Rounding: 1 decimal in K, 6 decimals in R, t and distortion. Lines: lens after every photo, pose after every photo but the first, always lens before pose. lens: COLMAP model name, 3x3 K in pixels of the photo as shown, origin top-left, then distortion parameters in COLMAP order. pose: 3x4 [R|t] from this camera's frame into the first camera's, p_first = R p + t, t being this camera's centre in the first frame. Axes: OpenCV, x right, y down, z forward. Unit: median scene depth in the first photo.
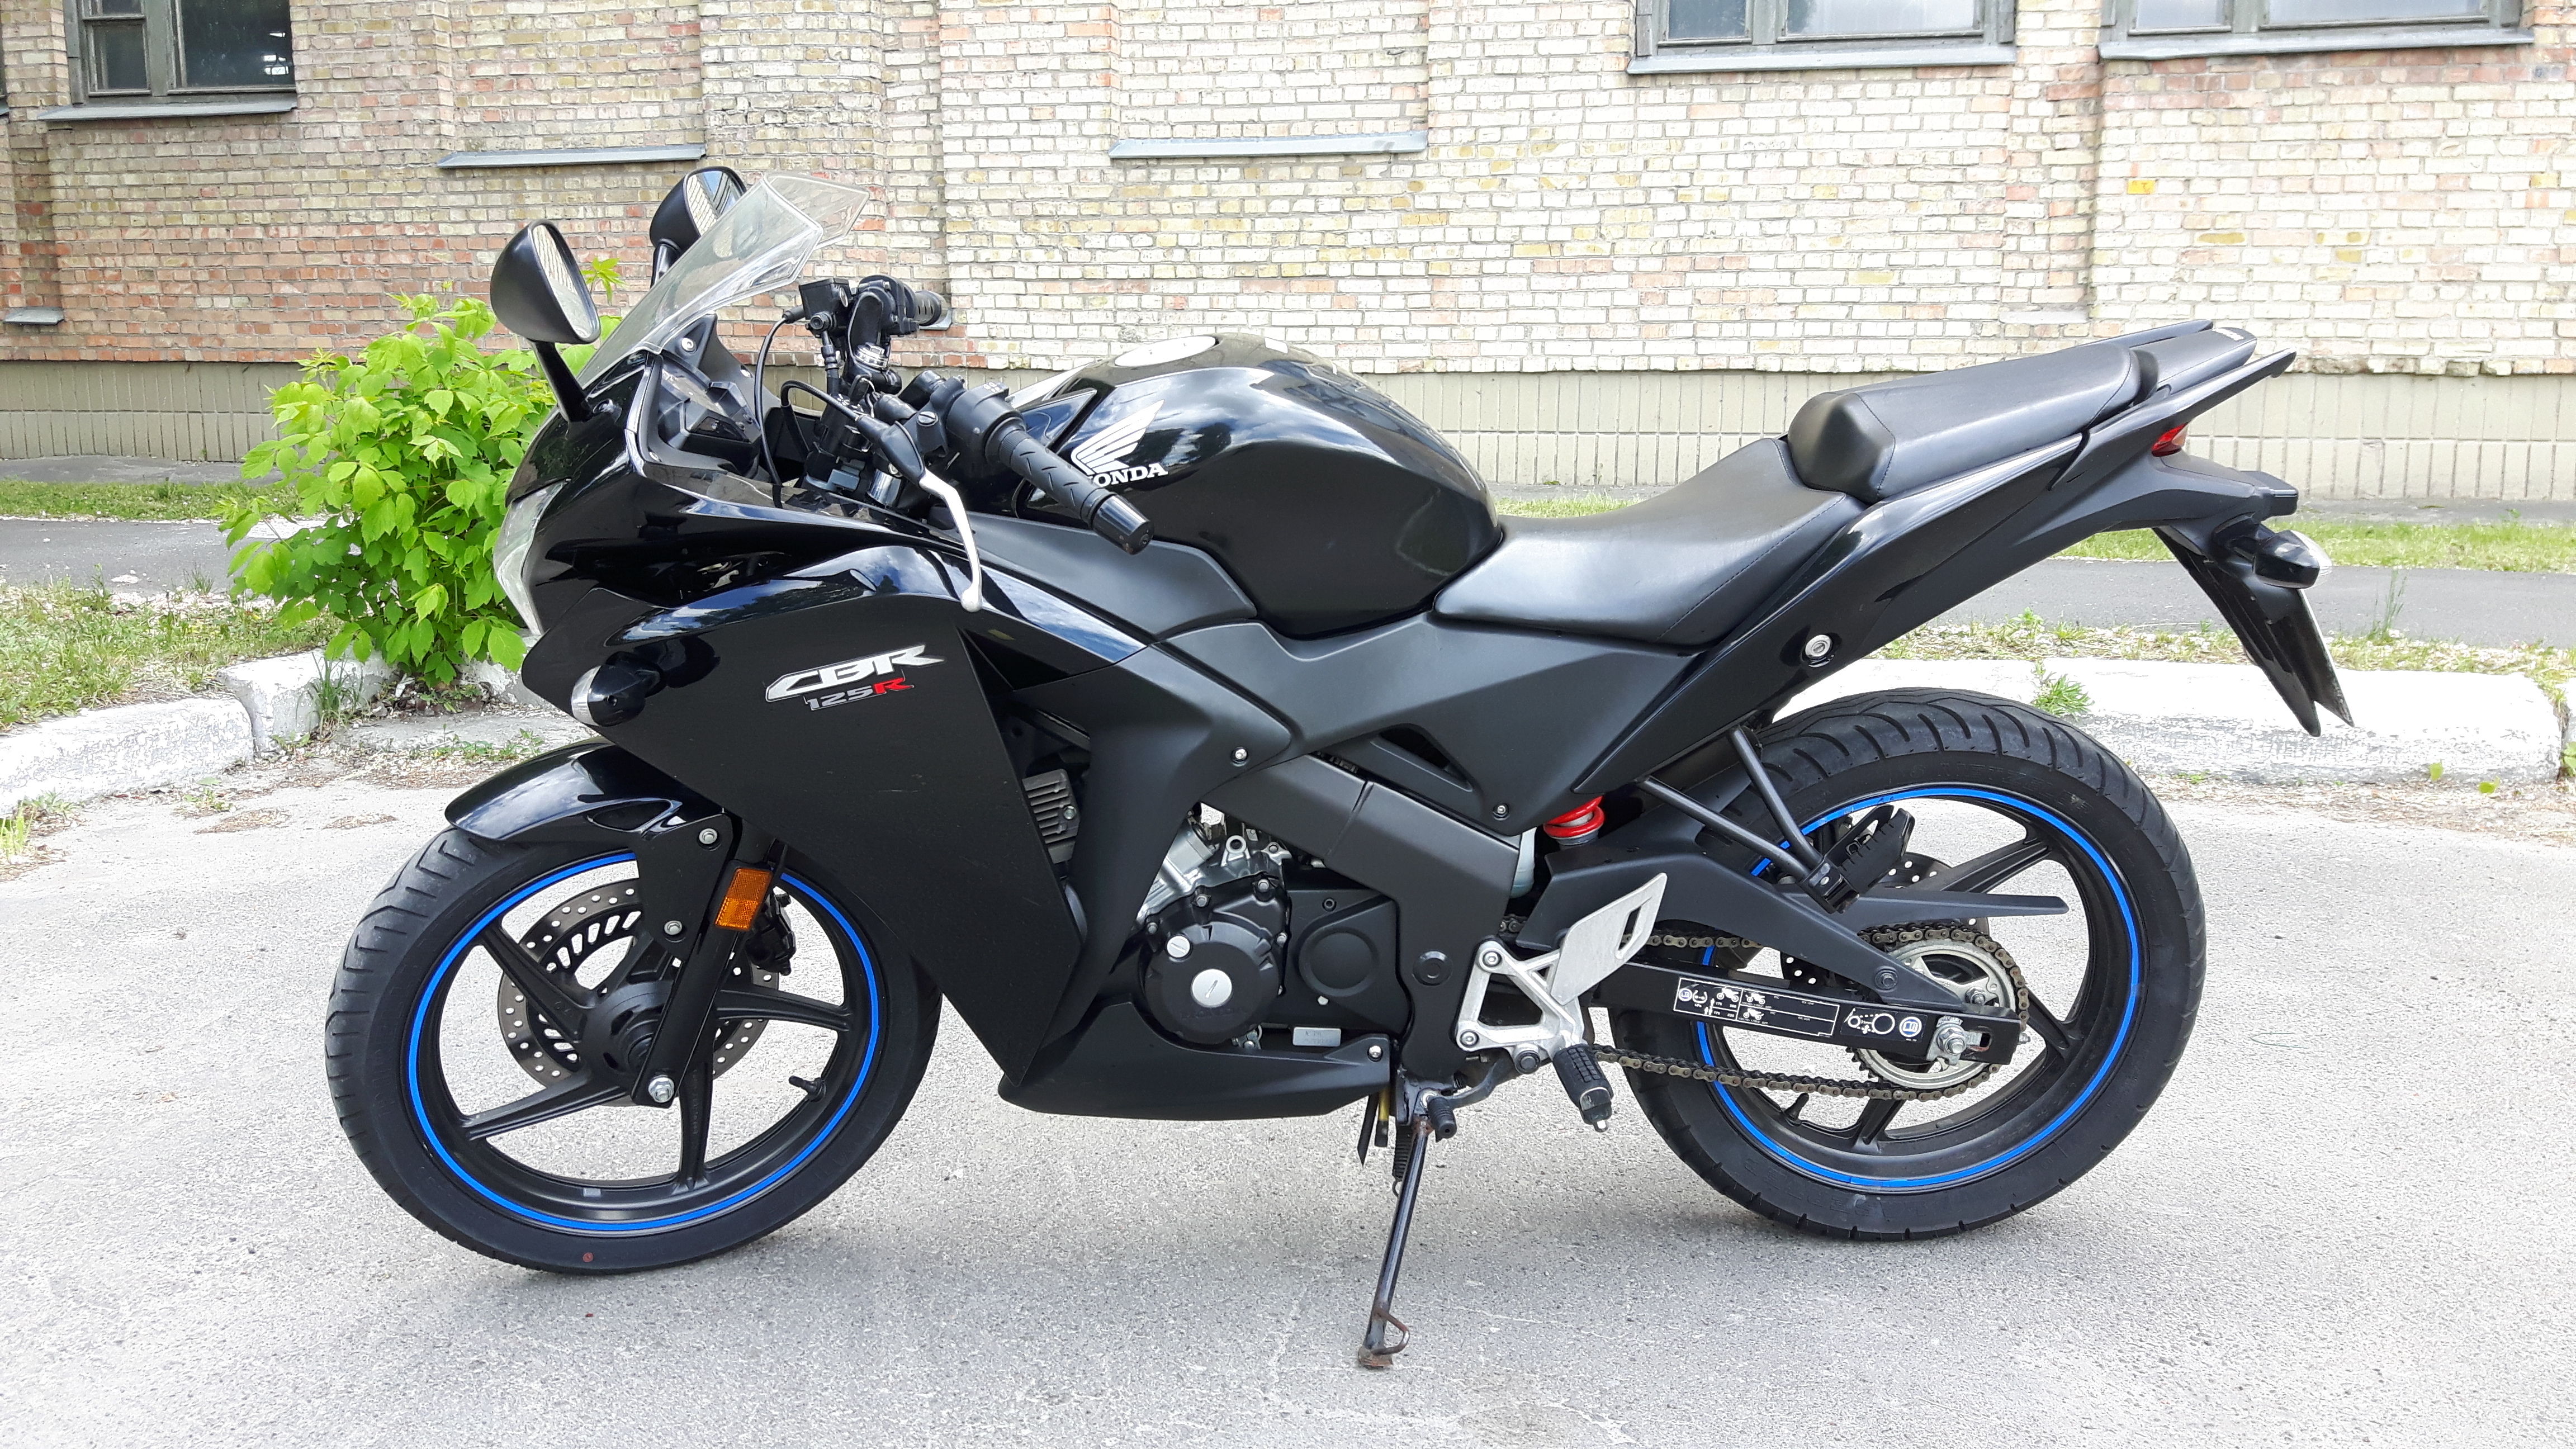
lens RADIAL K [[2333.3, 0, 1288.0], [0, 2333.3, 724.5], [0, 0, 1]] dist [-0.066260, 0.140245]
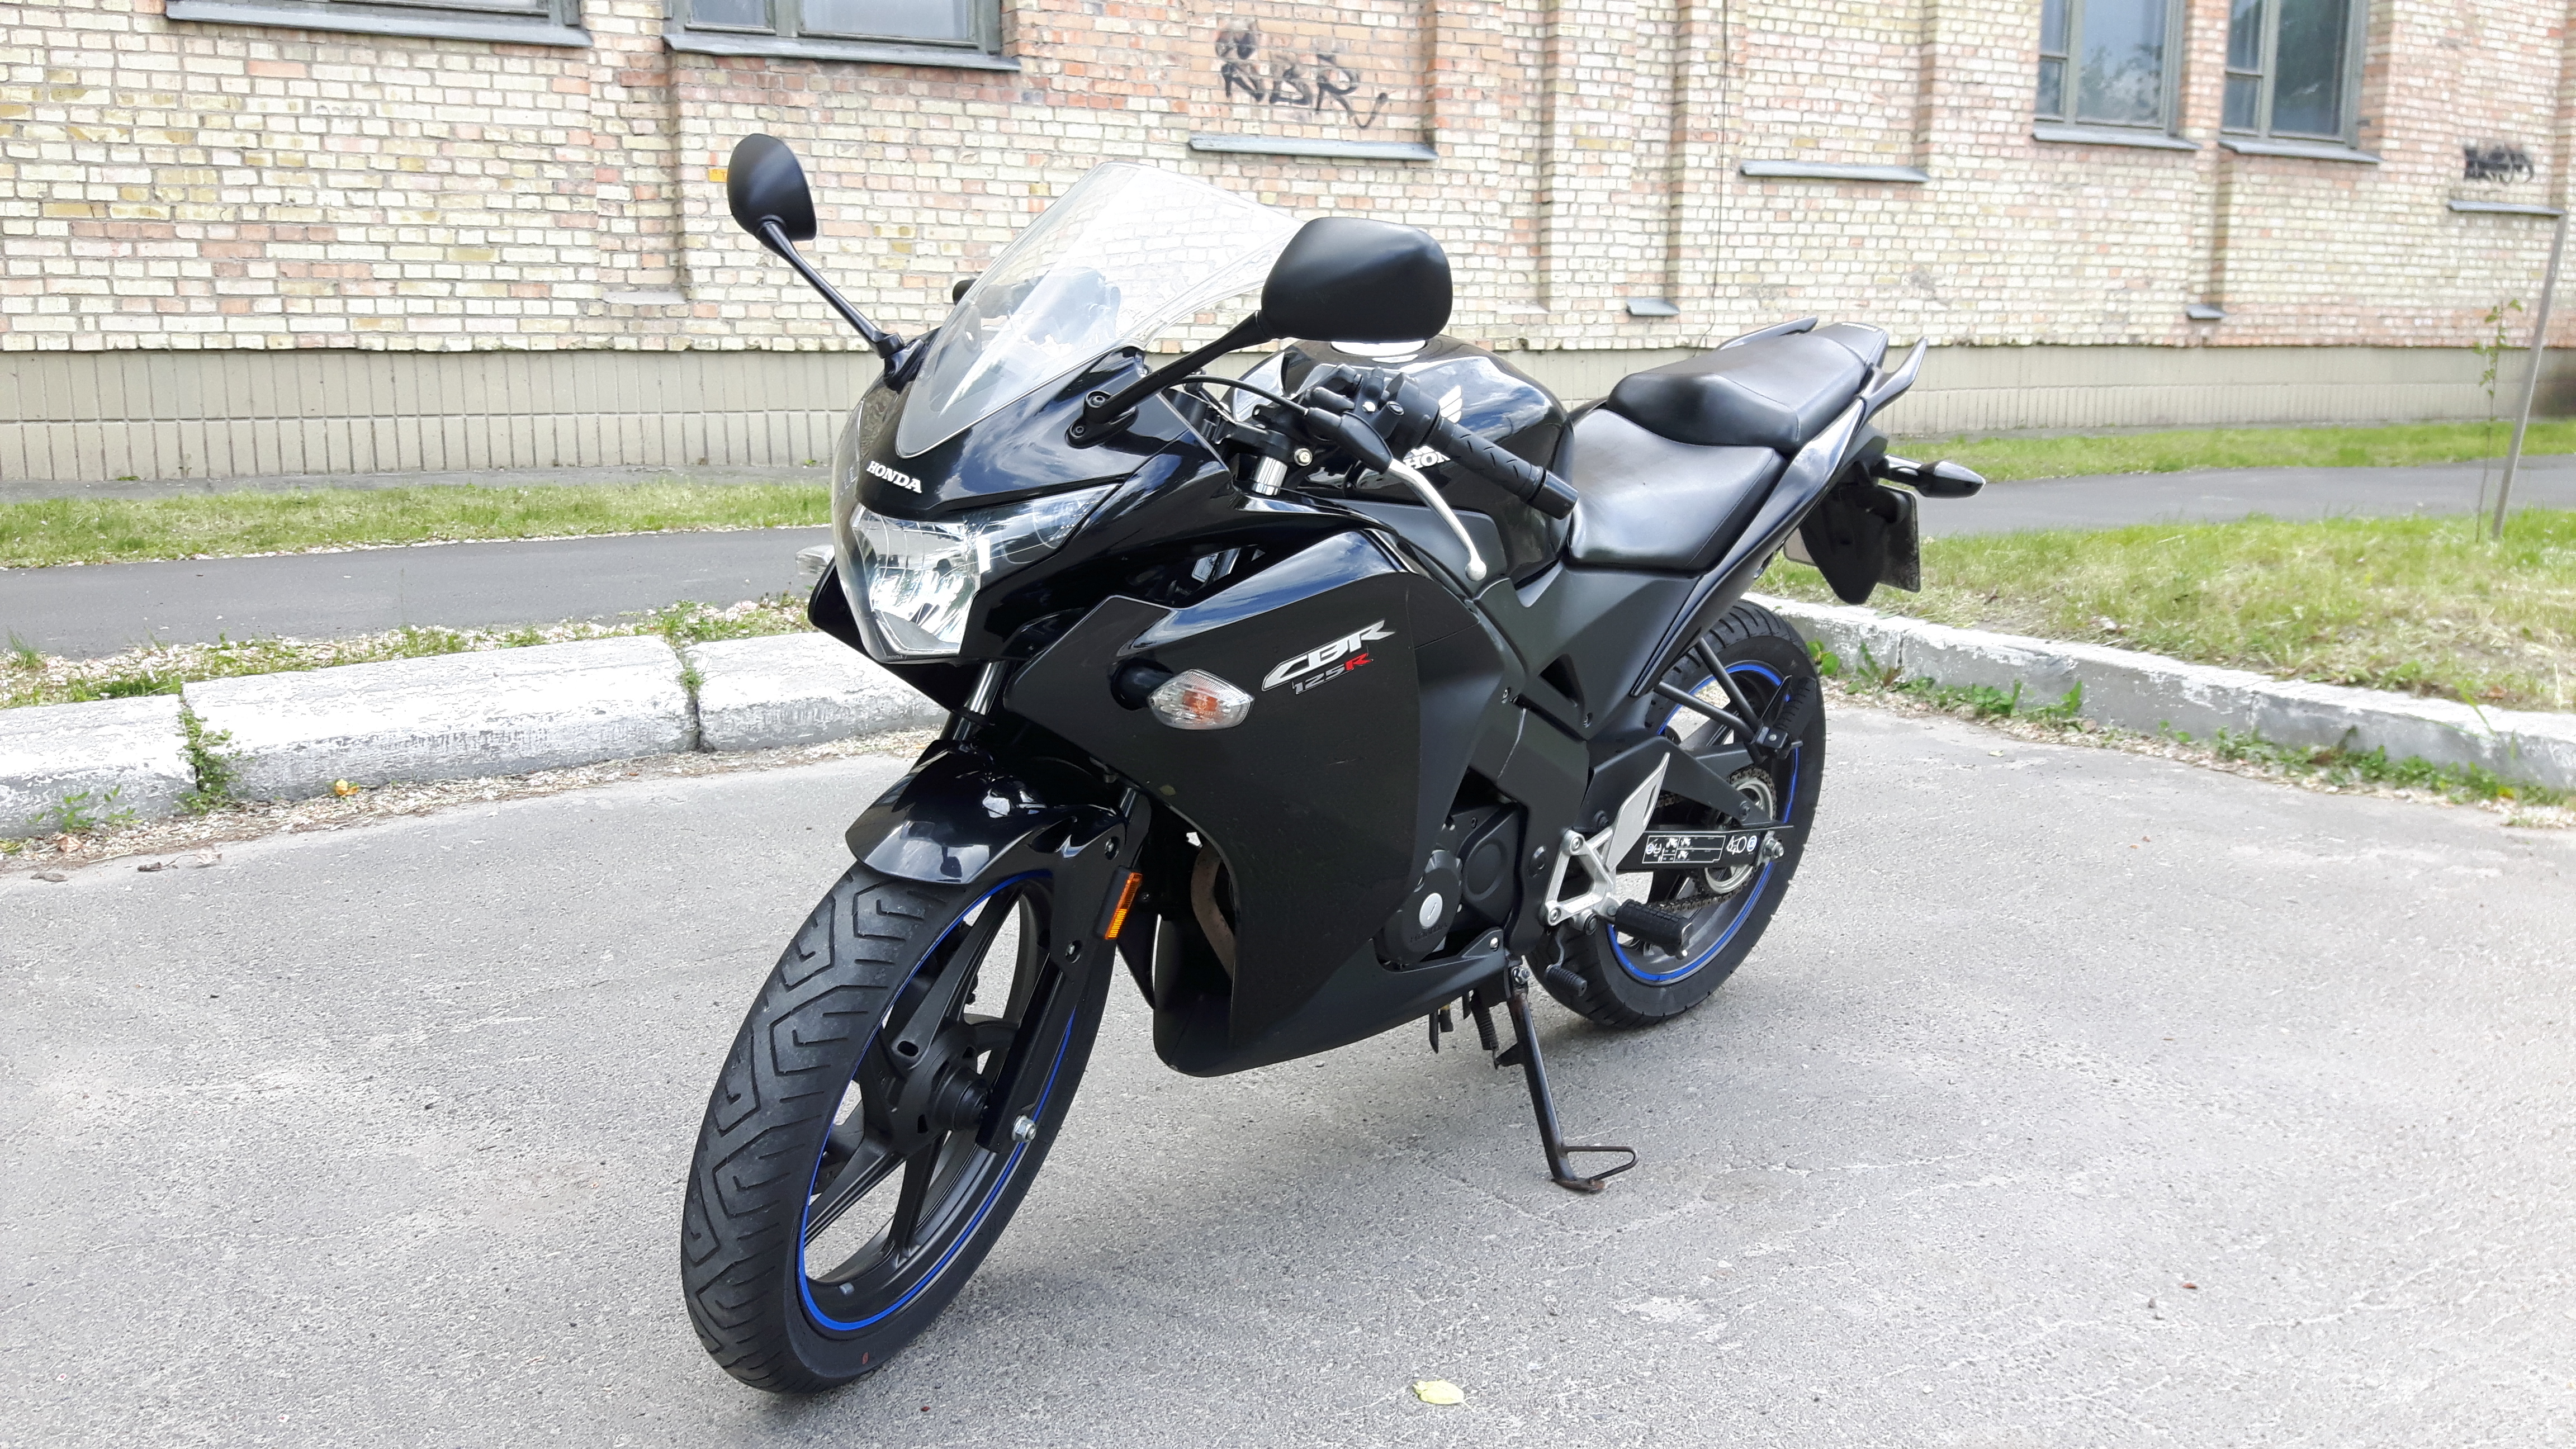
lens RADIAL K [[2333.3, 0, 1288.0], [0, 2333.3, 724.5], [0, 0, 1]] dist [-0.066260, 0.140245]
pose [[0.749454, -0.098007, 0.654762, -0.149937], [0.091756, 0.994814, 0.043880, -0.006416], [-0.655667, 0.027192, 0.754561, 0.041053]]
